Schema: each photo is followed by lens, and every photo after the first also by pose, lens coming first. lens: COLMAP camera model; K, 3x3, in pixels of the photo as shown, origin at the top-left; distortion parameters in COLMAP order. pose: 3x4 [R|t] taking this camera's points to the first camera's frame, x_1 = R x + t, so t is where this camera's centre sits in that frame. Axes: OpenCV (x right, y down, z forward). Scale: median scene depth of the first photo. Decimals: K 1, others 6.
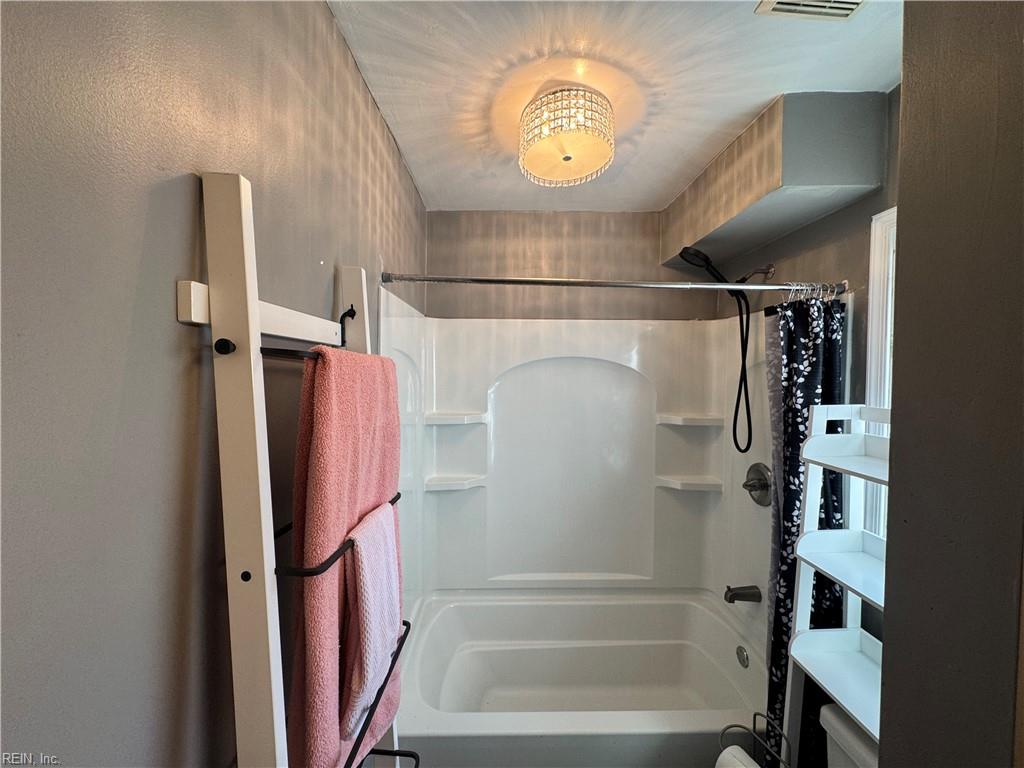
lens RADIAL K [[409.6, 0, 515.2], [0, 409.6, 383.2], [0, 0, 1]] dist [0.002650, -0.000707]
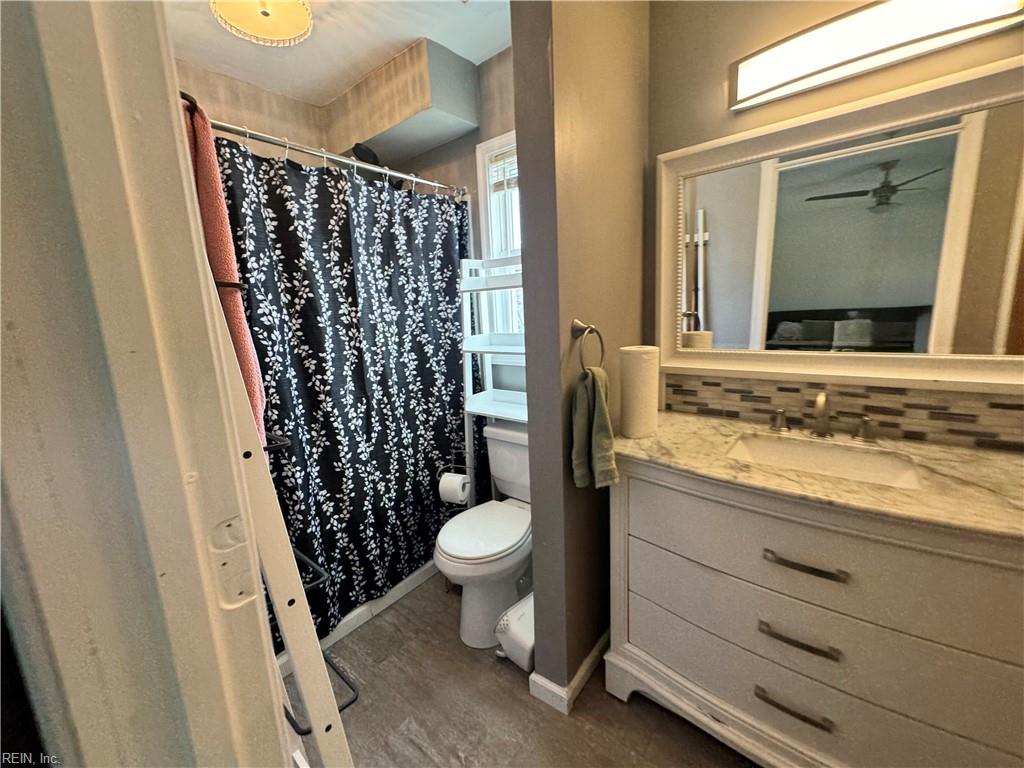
lens RADIAL K [[409.6, 0, 507.7], [0, 409.6, 380.5], [0, 0, 1]] dist [0.002650, -0.000707]
pose [[0.653375, -0.172228, 0.737183, -0.377673], [0.073720, 0.983624, 0.164465, 0.233826], [-0.753436, -0.053112, 0.655372, -0.197634]]
